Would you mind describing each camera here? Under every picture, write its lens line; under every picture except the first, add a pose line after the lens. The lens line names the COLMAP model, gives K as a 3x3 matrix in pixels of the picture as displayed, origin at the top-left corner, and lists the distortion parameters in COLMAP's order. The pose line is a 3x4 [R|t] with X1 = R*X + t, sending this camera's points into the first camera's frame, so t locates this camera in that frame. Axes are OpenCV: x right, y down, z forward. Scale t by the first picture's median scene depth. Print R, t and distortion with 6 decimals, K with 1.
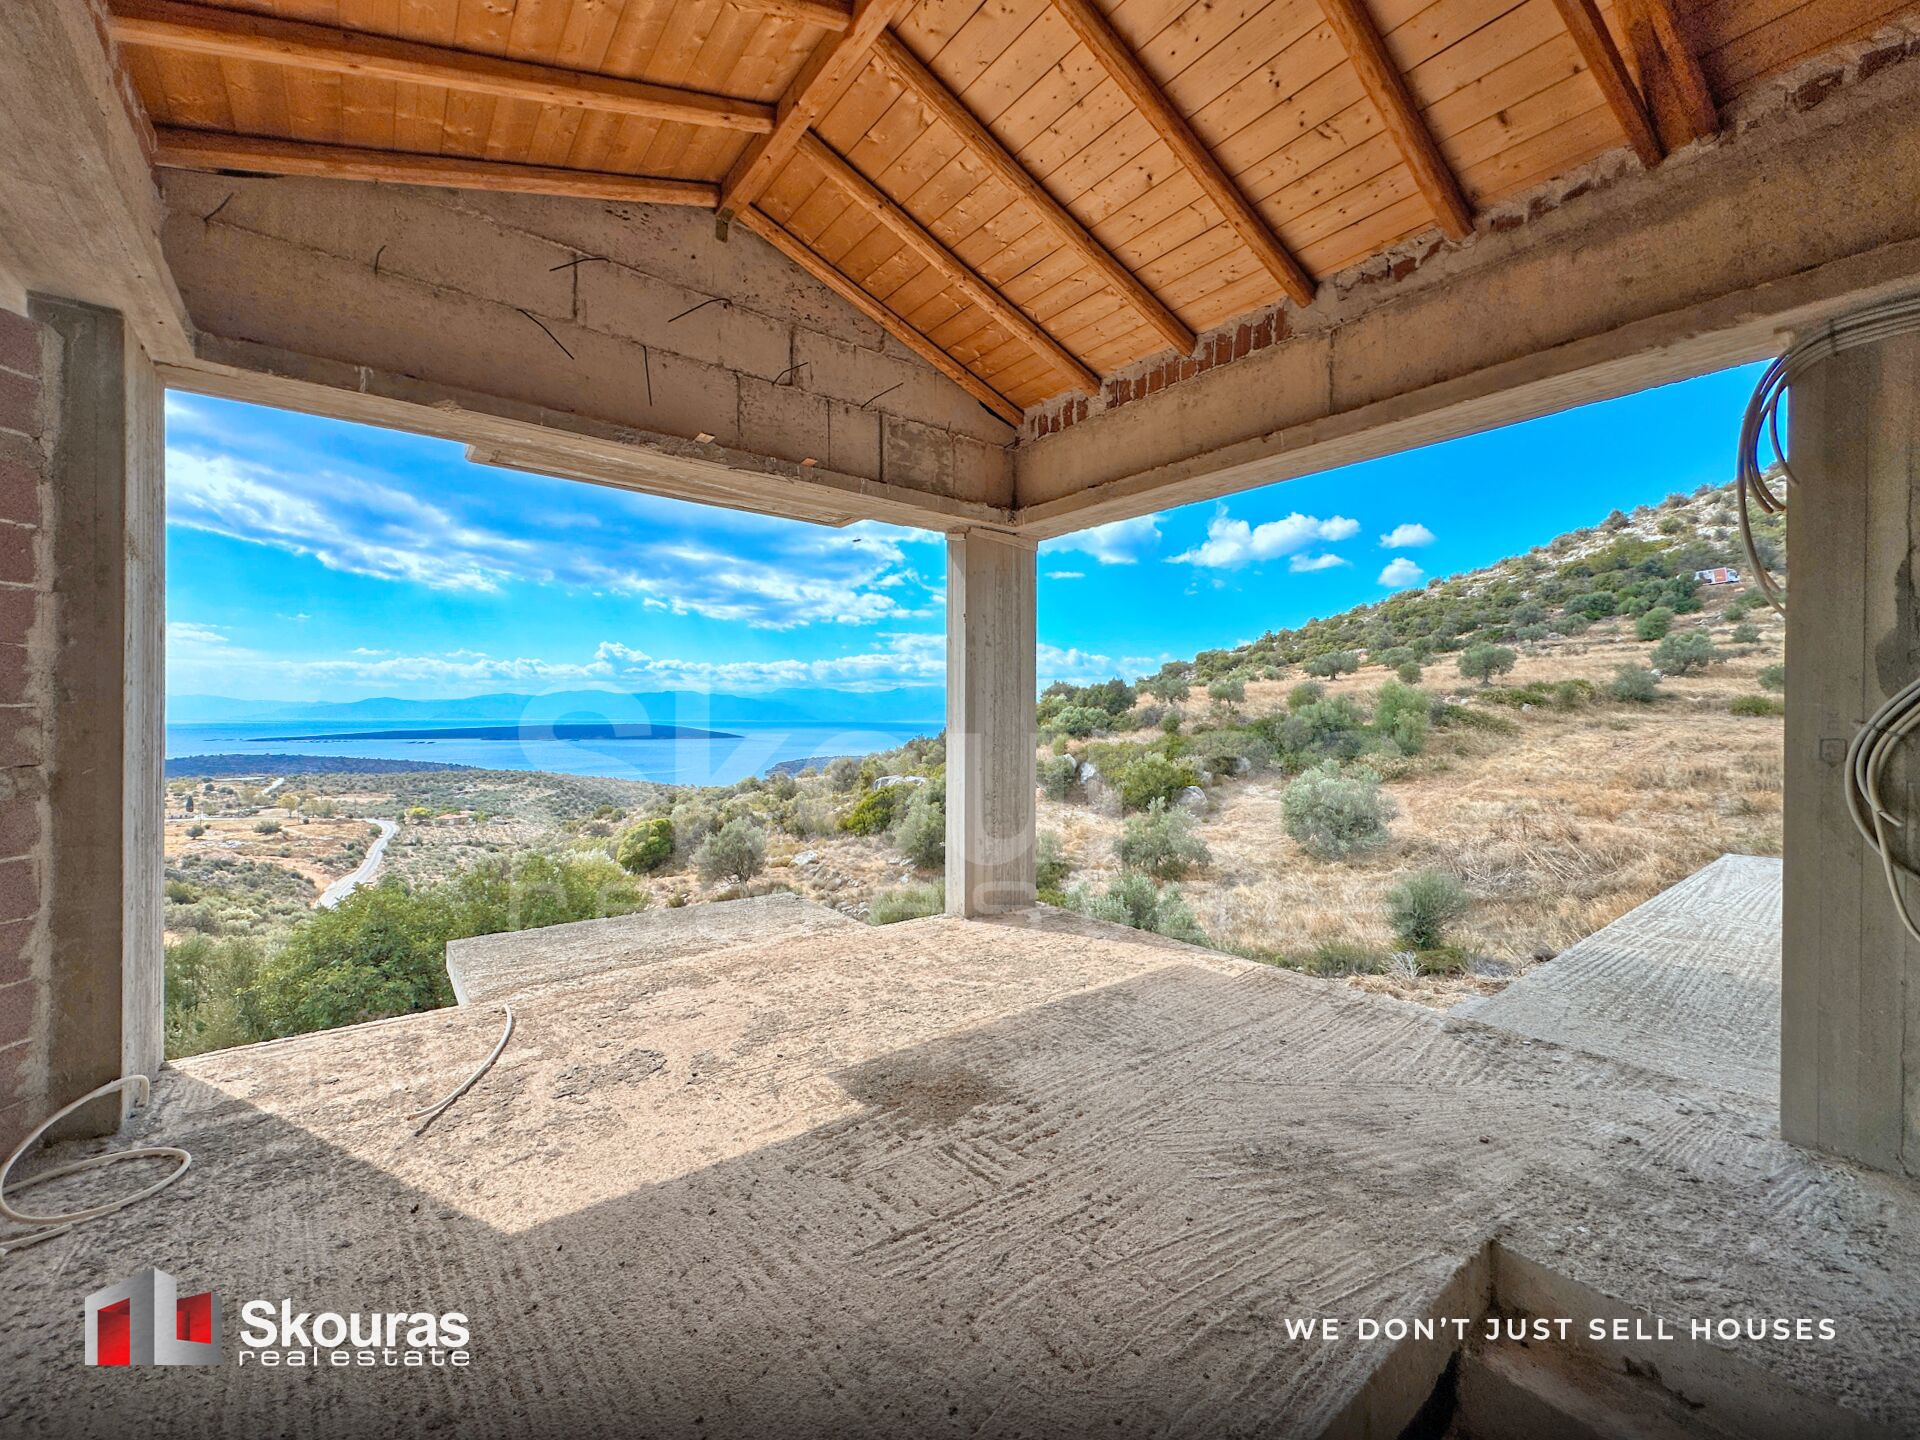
lens RADIAL K [[773.5, 0, 960.1], [0, 773.5, 717.2], [0, 0, 1]] dist [-0.002885, 0.000981]
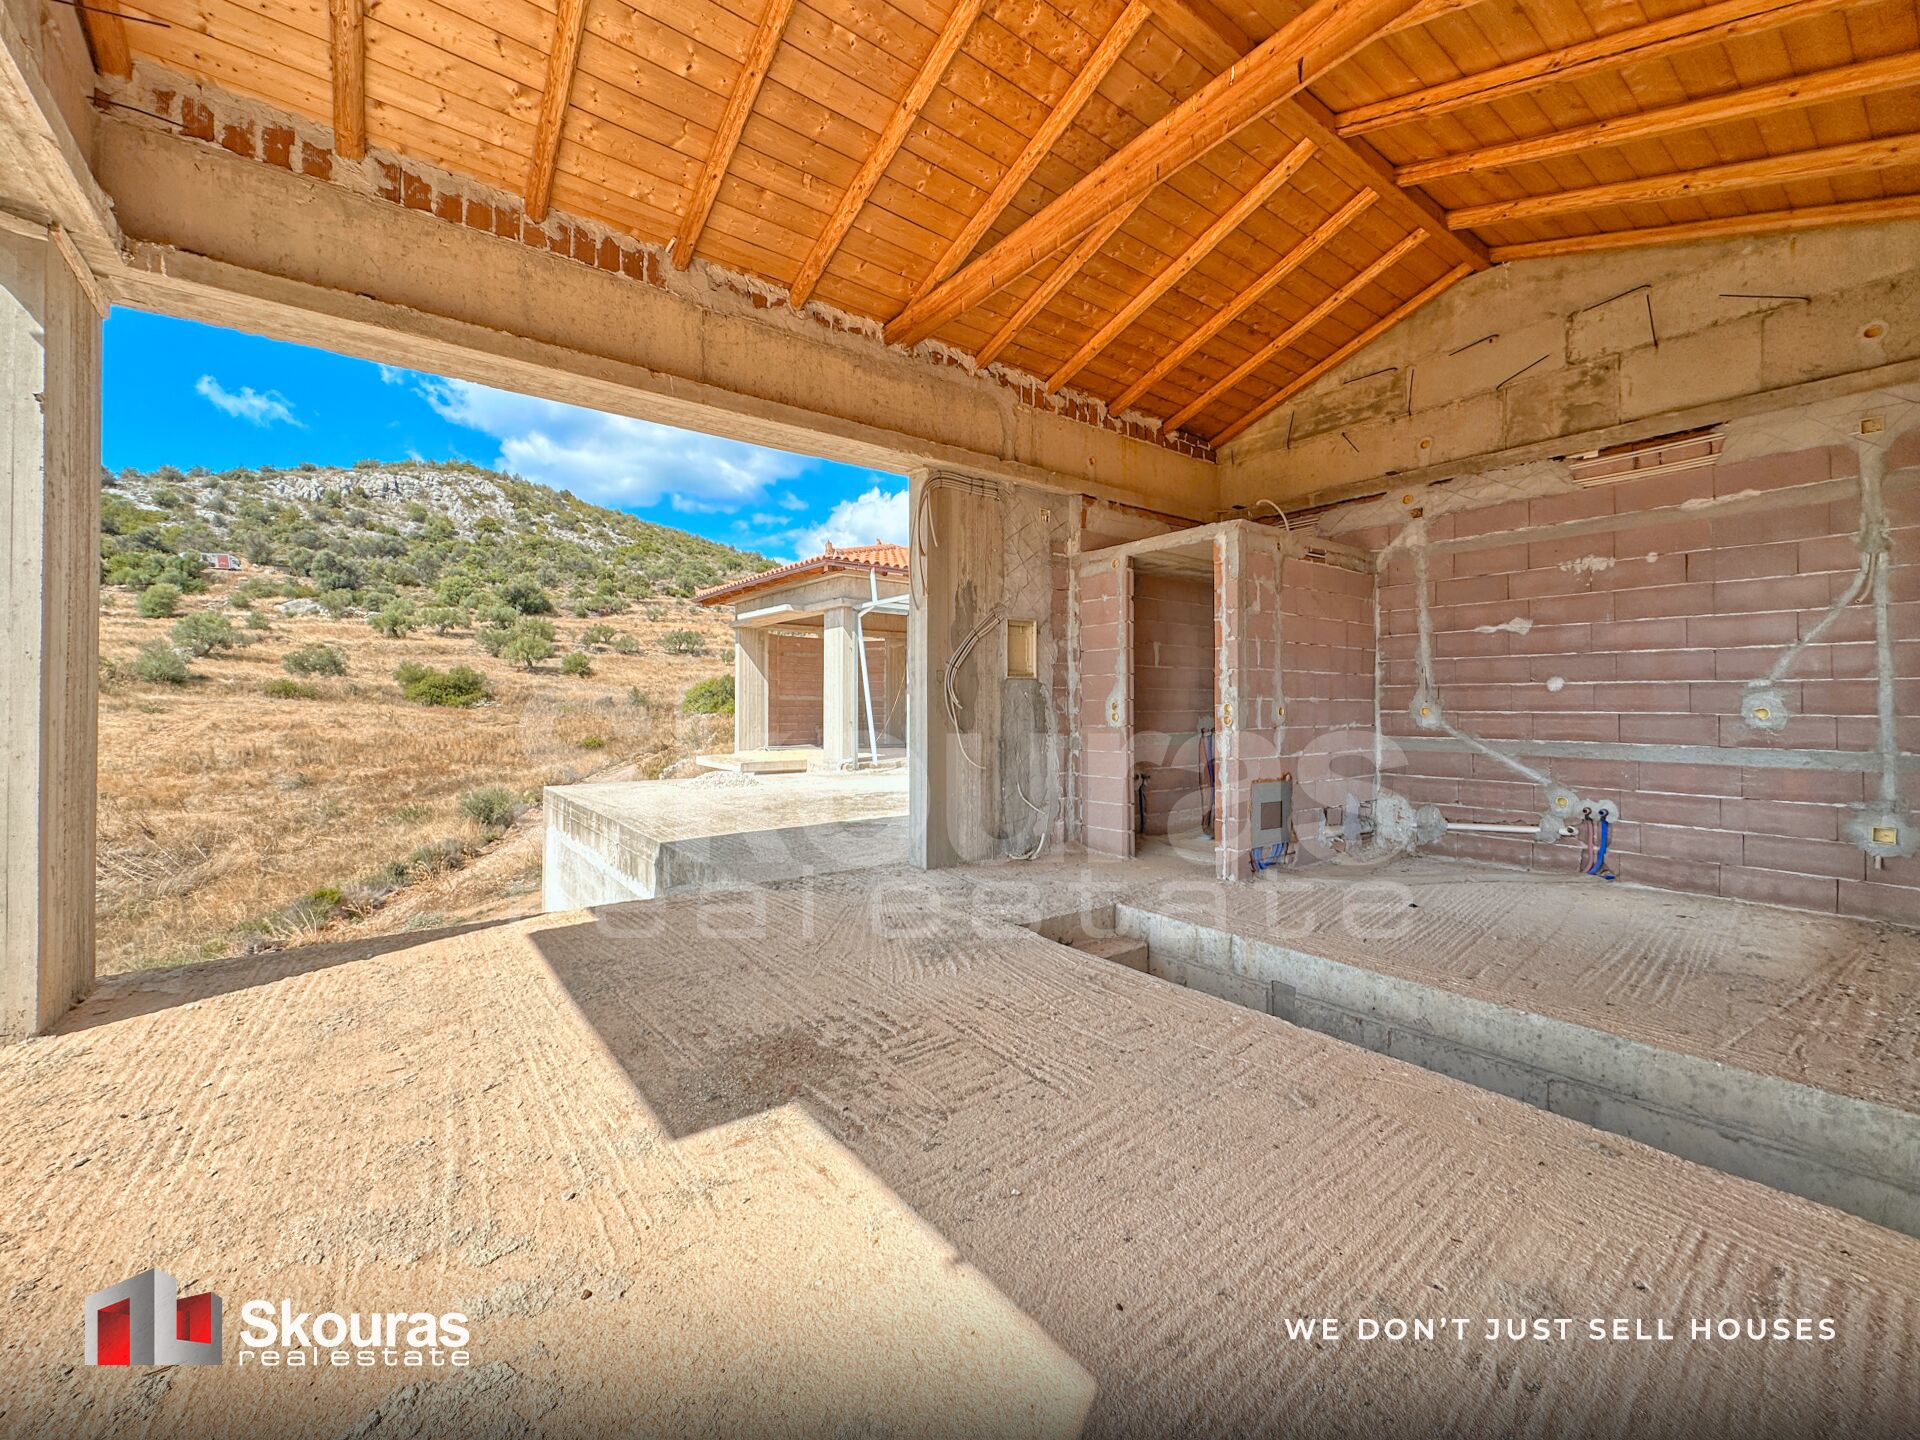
lens RADIAL K [[779.2, 0, 959.9], [0, 779.2, 698.0], [0, 0, 1]] dist [-0.002993, 0.001072]
pose [[0.014353, 0.006408, 0.999876, -0.519658], [0.000059, 0.999979, -0.006409, 0.062124], [-0.999897, 0.000151, 0.014353, 0.482273]]
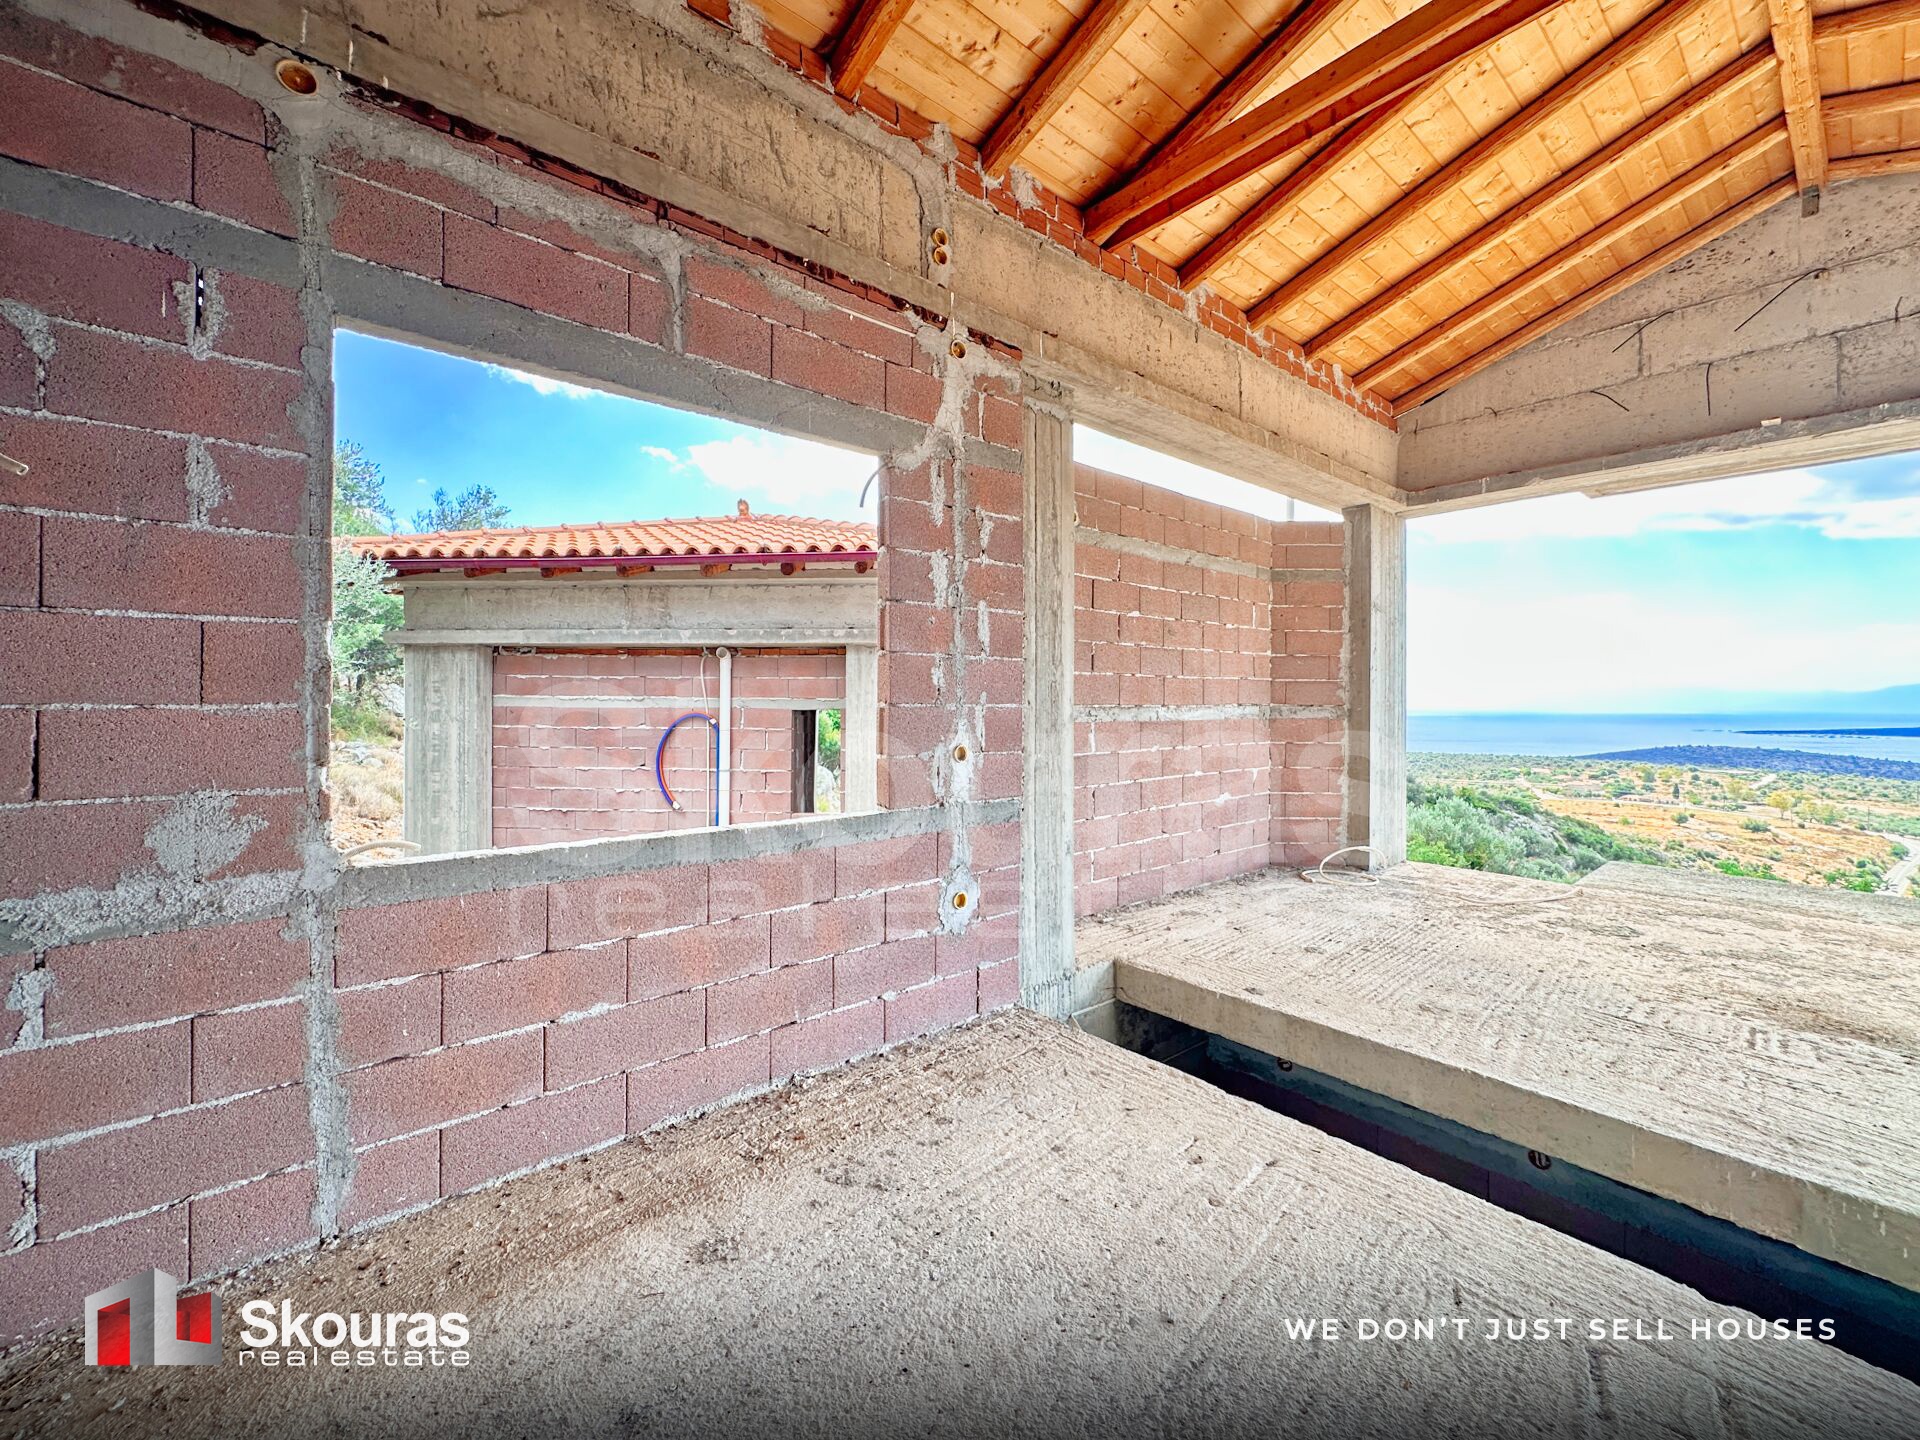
lens RADIAL K [[779.2, 0, 959.9], [0, 779.2, 698.0], [0, 0, 1]] dist [-0.002993, 0.001072]
pose [[0.039749, -0.007174, -0.999184, 0.601678], [-0.005525, 0.999957, -0.007399, 0.032841], [0.999194, 0.005815, 0.039708, -0.147307]]
